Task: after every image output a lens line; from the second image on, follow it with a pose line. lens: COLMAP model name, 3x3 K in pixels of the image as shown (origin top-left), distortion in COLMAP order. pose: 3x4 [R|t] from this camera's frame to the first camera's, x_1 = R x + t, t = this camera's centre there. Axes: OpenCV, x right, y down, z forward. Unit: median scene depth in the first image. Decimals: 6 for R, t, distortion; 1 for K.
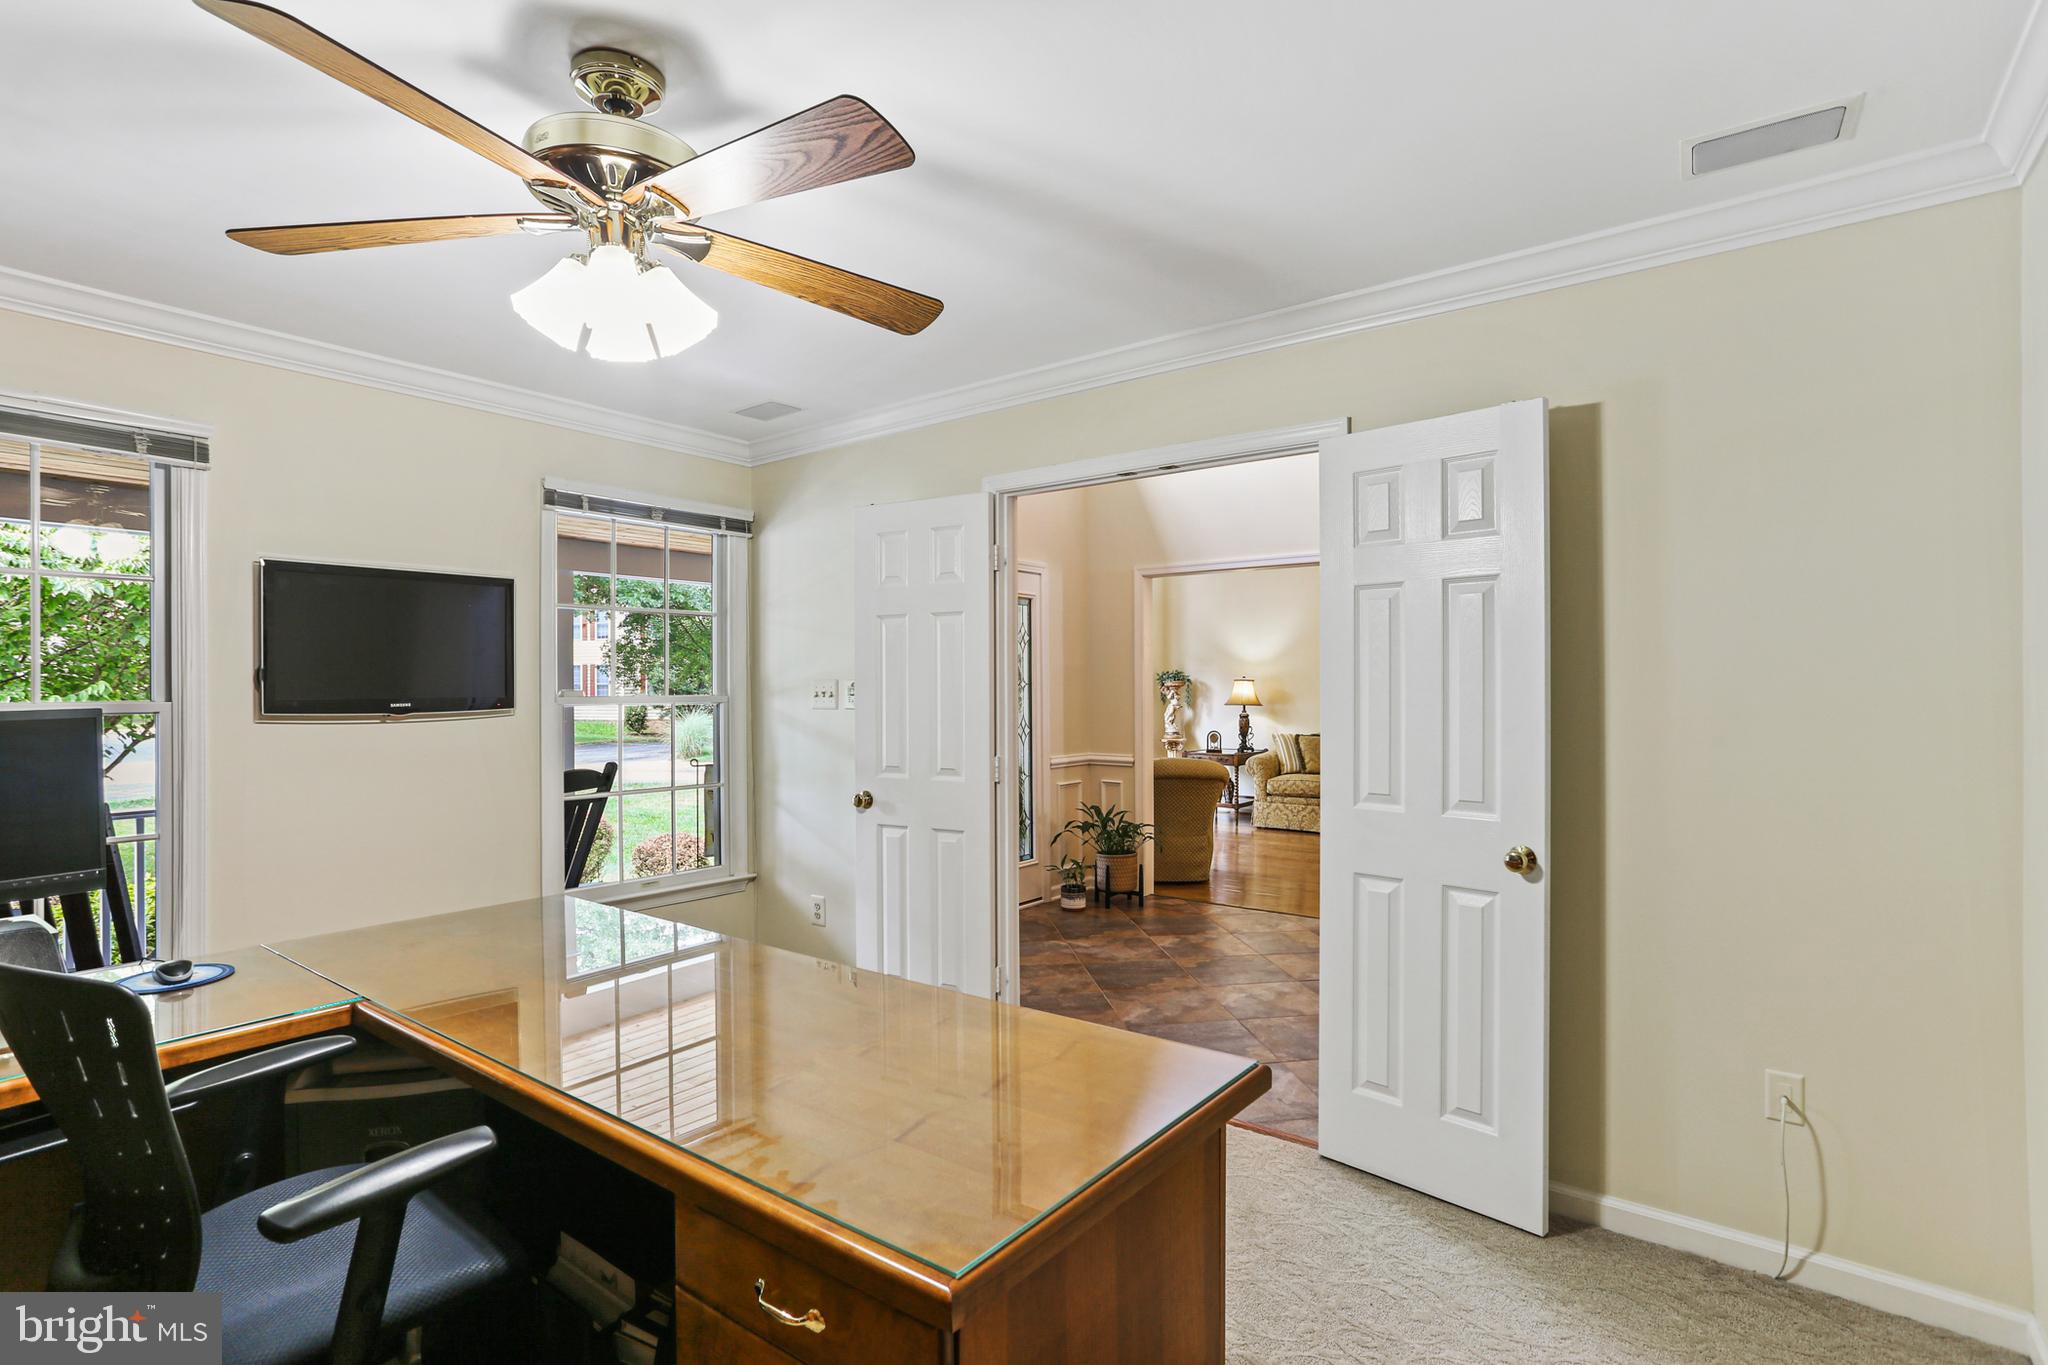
lens RADIAL K [[996.0, 0, 1023.7], [0, 996.0, 685.0], [0, 0, 1]] dist [-0.014956, 0.010357]
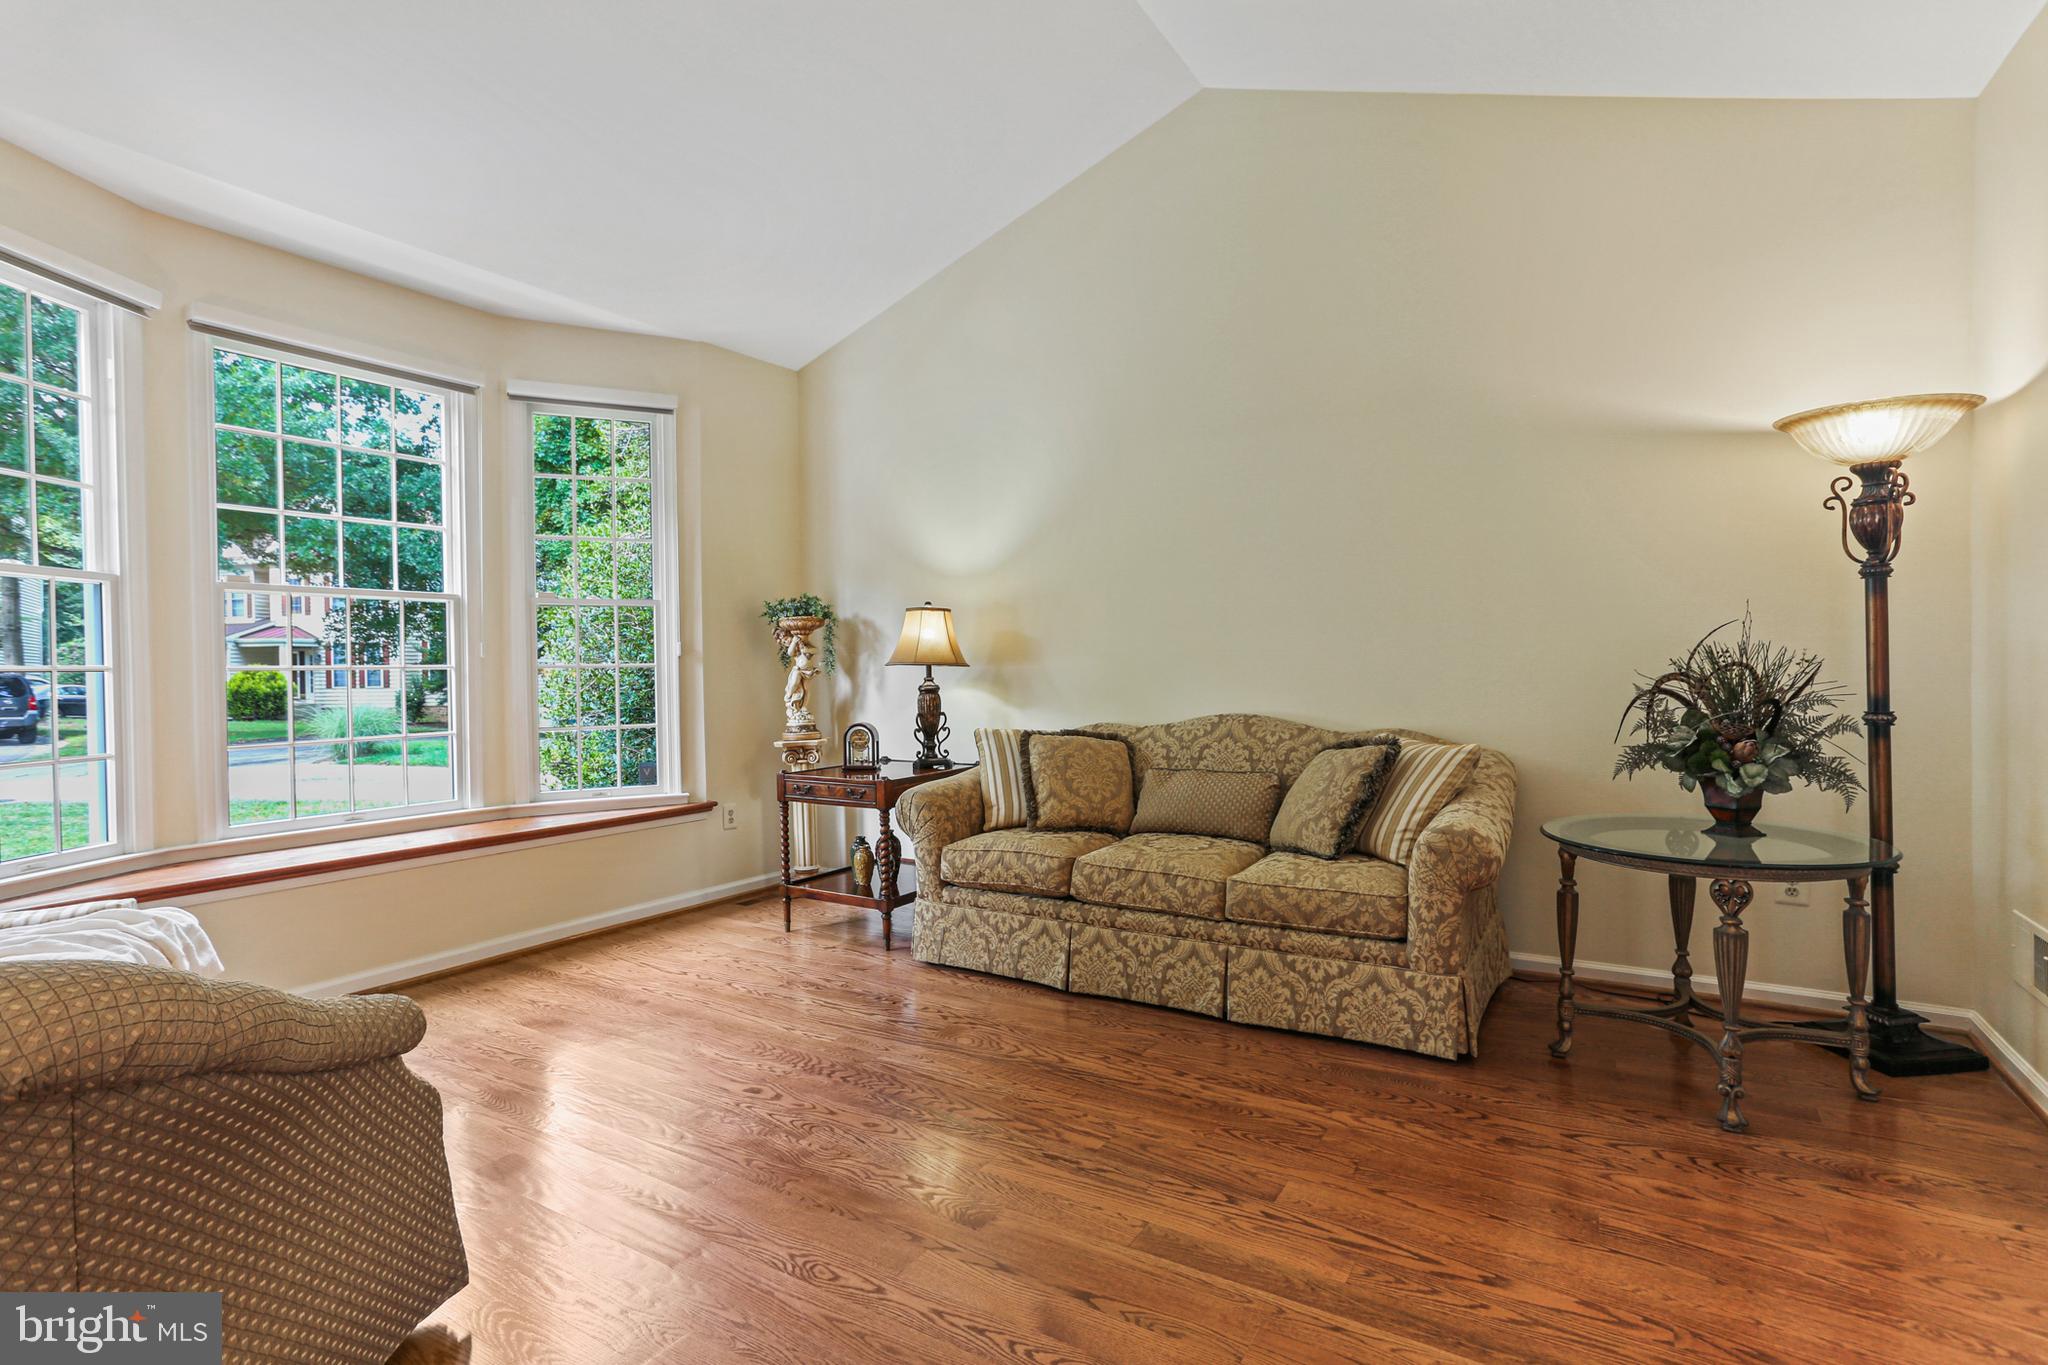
lens RADIAL K [[996.0, 0, 1009.7], [0, 996.0, 677.9], [0, 0, 1]] dist [-0.014956, 0.010357]
pose [[0.995364, -0.012635, 0.095351, 0.215028], [0.011309, 0.999832, 0.014430, 0.019907], [-0.095517, -0.013285, 0.995339, 0.550113]]
